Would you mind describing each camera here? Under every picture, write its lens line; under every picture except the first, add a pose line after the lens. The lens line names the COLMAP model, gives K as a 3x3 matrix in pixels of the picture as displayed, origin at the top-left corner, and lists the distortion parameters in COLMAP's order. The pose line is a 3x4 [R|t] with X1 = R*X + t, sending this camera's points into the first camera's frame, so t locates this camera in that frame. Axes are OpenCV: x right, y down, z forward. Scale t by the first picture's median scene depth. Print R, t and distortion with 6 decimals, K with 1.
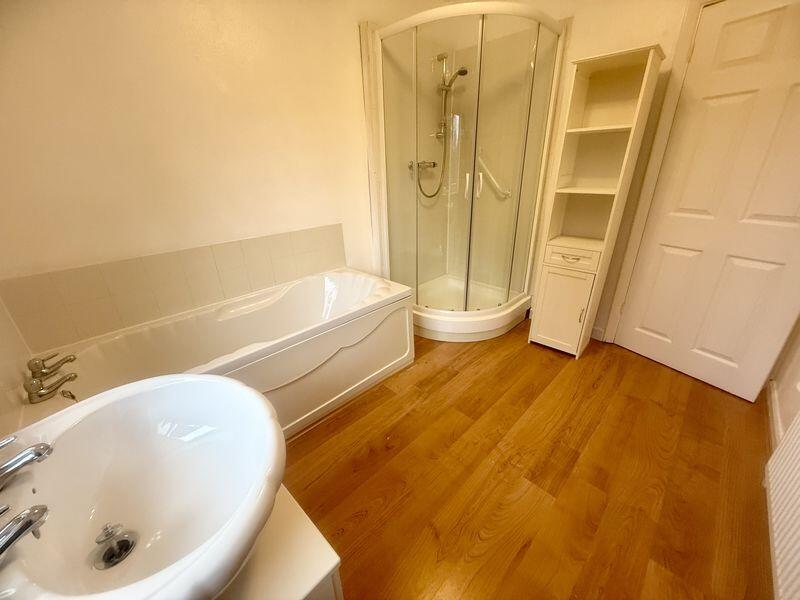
lens RADIAL K [[317.5, 0, 397.8], [0, 317.5, 298.1], [0, 0, 1]] dist [0.001964, -0.000127]
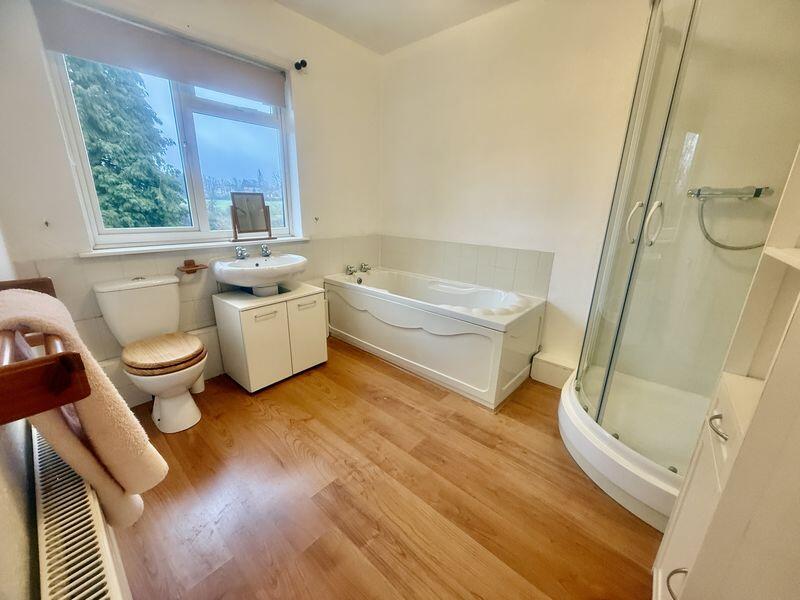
lens RADIAL K [[317.5, 0, 400.3], [0, 317.5, 302.4], [0, 0, 1]] dist [0.001964, -0.000127]
pose [[0.063158, 0.318628, -0.945773, 1.005860], [-0.414916, 0.870267, 0.265482, -0.235579], [0.907665, 0.375649, 0.187168, 0.660556]]
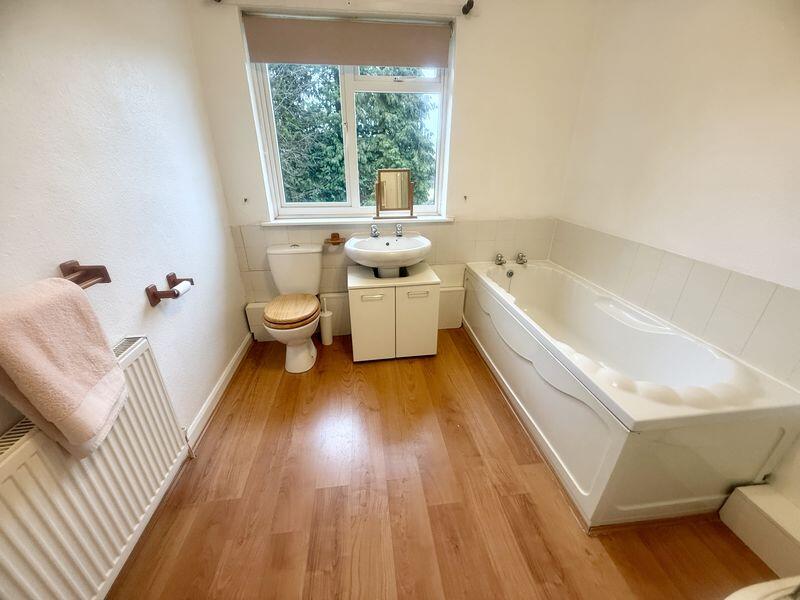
lens RADIAL K [[317.5, 0, 398.5], [0, 317.5, 302.1], [0, 0, 1]] dist [0.001964, -0.000127]
pose [[-0.610735, 0.350731, -0.709923, 0.679451], [-0.299752, 0.727427, 0.617250, -0.438245], [0.732906, 0.589777, -0.339133, 0.942656]]
